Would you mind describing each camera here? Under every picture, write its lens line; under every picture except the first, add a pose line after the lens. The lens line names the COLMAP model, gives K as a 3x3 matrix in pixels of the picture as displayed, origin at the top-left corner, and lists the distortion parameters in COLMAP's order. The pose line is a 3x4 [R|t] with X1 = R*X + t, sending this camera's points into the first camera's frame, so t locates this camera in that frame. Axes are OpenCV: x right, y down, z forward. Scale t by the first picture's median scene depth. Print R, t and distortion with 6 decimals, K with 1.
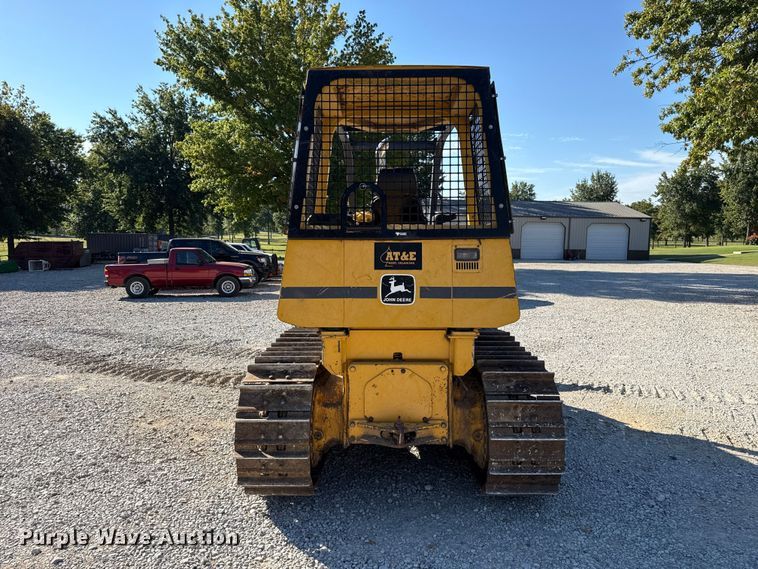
lens RADIAL K [[533.2, 0, 379.0], [0, 533.2, 284.5], [0, 0, 1]] dist [0.076431, -0.096800]
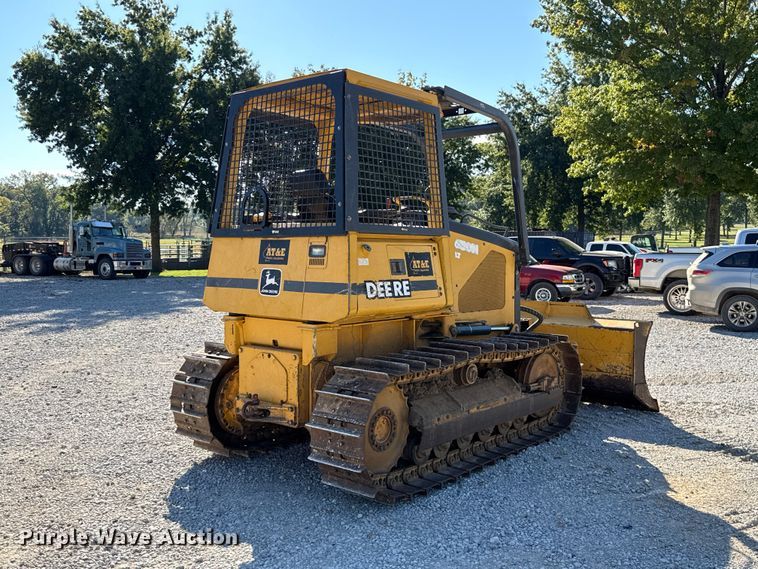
lens RADIAL K [[717.0, 0, 379.0], [0, 717.0, 284.5], [0, 0, 1]] dist [0.161645, -0.324126]
pose [[0.768222, 0.037120, -0.639107, 1.158471], [-0.049032, 0.998797, -0.000926, 0.004765], [0.638303, 0.032048, 0.769118, -0.007199]]
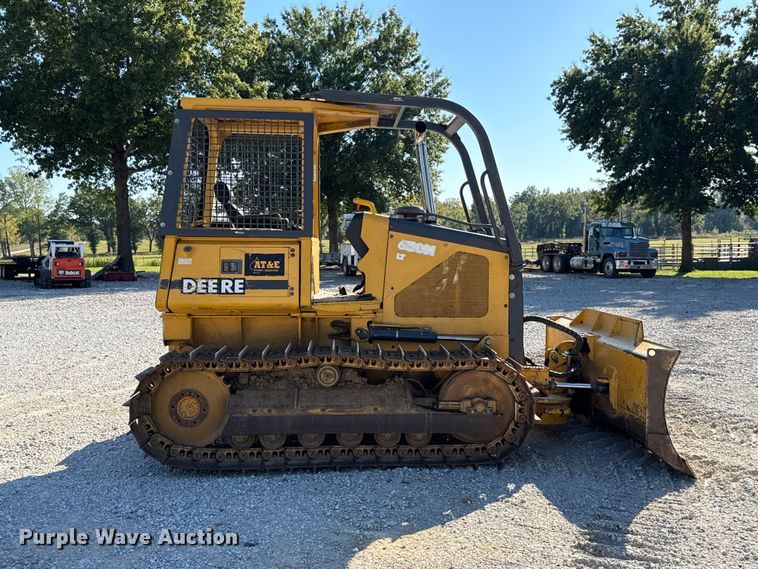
lens RADIAL K [[707.8, 0, 379.0], [0, 707.8, 284.5], [0, 0, 1]] dist [0.148248, -0.233362]
pose [[0.060069, 0.057063, -0.996562, 1.774061], [-0.070671, 0.996103, 0.052777, -0.087922], [0.995689, 0.067258, 0.063868, 1.189582]]
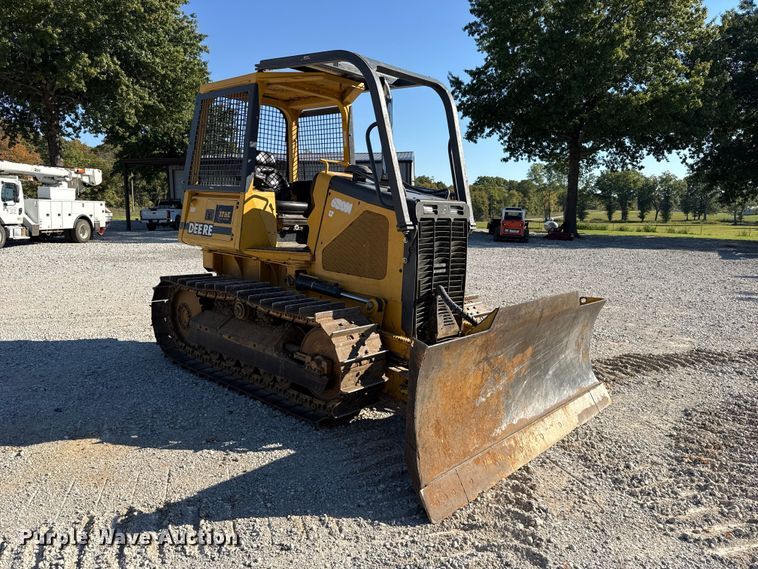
lens RADIAL K [[533.2, 0, 379.0], [0, 533.2, 284.5], [0, 0, 1]] dist [0.076431, -0.096800]
pose [[-0.675863, 0.085461, -0.732056, 1.088244], [-0.085793, 0.977380, 0.193308, -0.155647], [0.732017, 0.193455, -0.653243, 2.218827]]
